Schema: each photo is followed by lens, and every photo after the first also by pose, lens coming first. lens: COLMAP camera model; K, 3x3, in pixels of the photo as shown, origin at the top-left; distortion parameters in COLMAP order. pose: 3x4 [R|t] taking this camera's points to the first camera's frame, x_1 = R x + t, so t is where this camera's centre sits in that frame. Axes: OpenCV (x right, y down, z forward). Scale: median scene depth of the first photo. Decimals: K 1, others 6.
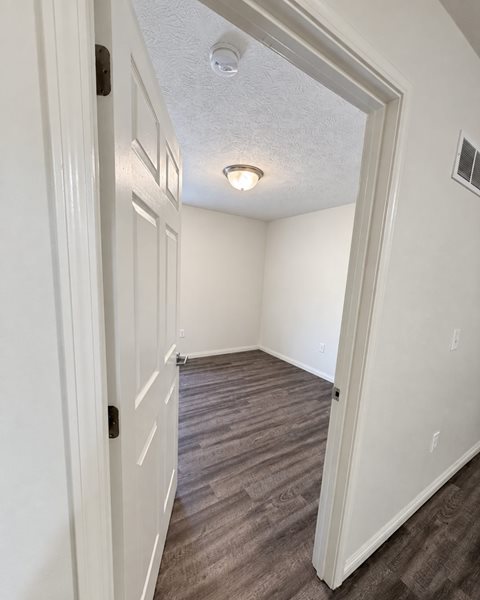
lens RADIAL K [[257.4, 0, 239.9], [0, 257.4, 319.4], [0, 0, 1]] dist [-0.001576, -0.000466]
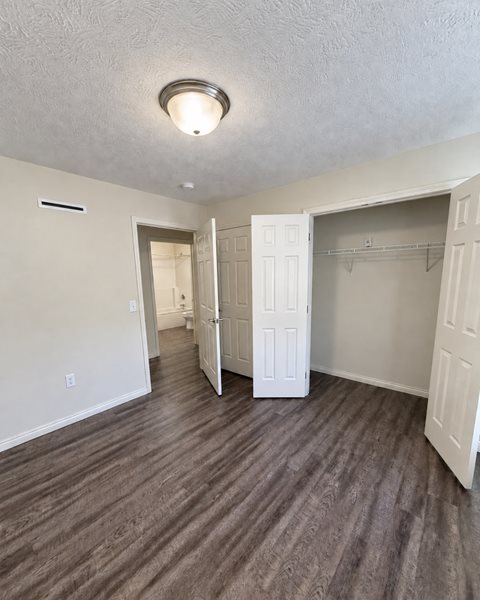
lens RADIAL K [[257.4, 0, 239.9], [0, 257.4, 319.4], [0, 0, 1]] dist [-0.001576, -0.000466]
pose [[-0.956991, 0.015240, -0.289719, 0.077941], [-0.079057, 0.947129, 0.310960, -0.245148], [0.279140, 0.320490, -0.905189, 1.449853]]
